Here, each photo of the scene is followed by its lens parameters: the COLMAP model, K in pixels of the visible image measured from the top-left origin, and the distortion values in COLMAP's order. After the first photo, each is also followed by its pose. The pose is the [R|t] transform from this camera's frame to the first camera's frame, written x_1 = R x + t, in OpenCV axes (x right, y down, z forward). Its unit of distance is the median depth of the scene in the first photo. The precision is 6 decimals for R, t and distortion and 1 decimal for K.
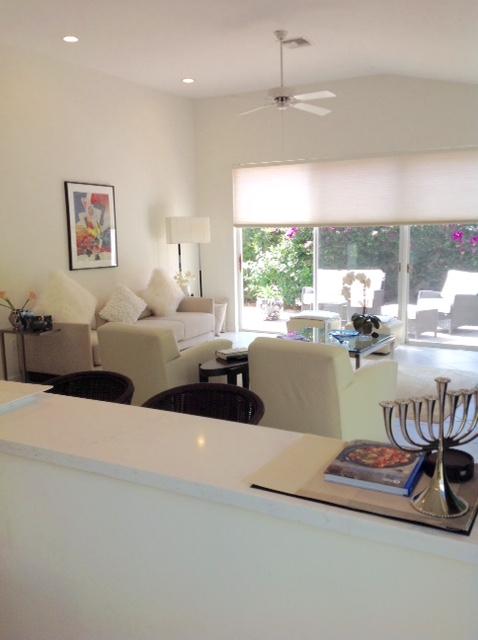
lens RADIAL K [[639.4, 0, 238.5], [0, 639.4, 317.5], [0, 0, 1]] dist [0.100329, 0.000000]
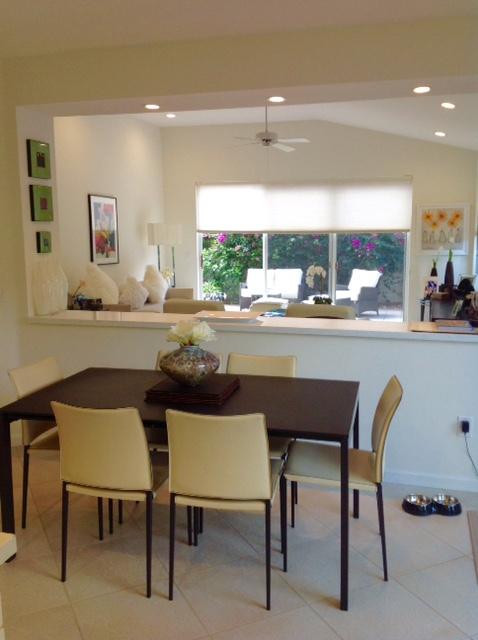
lens RADIAL K [[639.4, 0, 239.1], [0, 639.4, 321.0], [0, 0, 1]] dist [0.100329, 0.000000]
pose [[0.973218, -0.016361, 0.229302, -0.237761], [0.017548, 0.999841, -0.003141, 0.038408], [-0.229214, 0.007081, 0.973350, -0.245781]]
